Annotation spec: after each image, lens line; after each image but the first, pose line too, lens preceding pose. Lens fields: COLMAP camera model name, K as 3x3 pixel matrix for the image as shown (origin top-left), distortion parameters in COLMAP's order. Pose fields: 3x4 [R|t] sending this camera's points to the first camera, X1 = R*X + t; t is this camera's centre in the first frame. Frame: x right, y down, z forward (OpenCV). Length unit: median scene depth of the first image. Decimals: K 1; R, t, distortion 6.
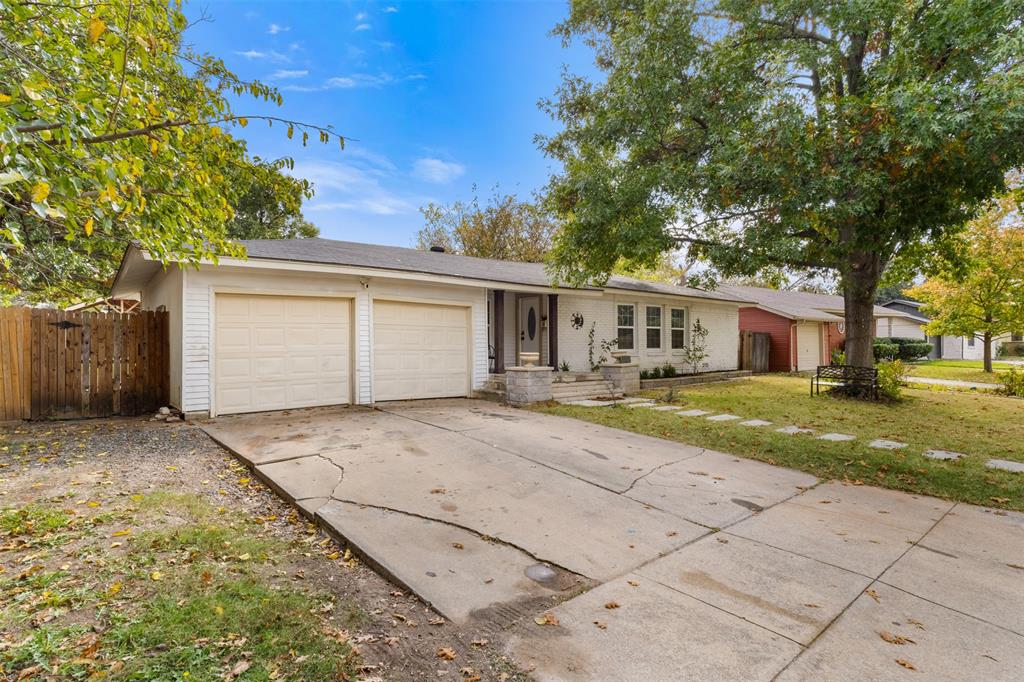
lens RADIAL K [[518.8, 0, 514.1], [0, 518.8, 342.5], [0, 0, 1]] dist [0.007285, 0.000300]
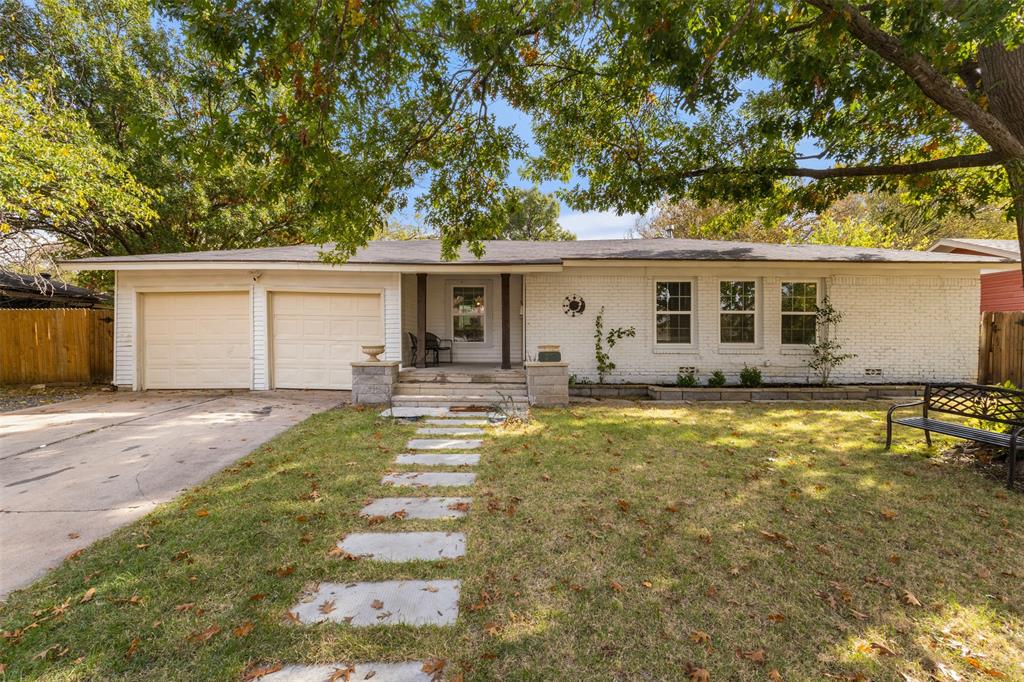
lens RADIAL K [[474.5, 0, 513.5], [0, 474.5, 336.5], [0, 0, 1]] dist [0.000880, -0.000138]
pose [[0.782393, 0.006517, -0.622751, 0.469430], [-0.003711, 0.999976, 0.005802, 0.000788], [0.622775, -0.002229, 0.782398, 0.363951]]
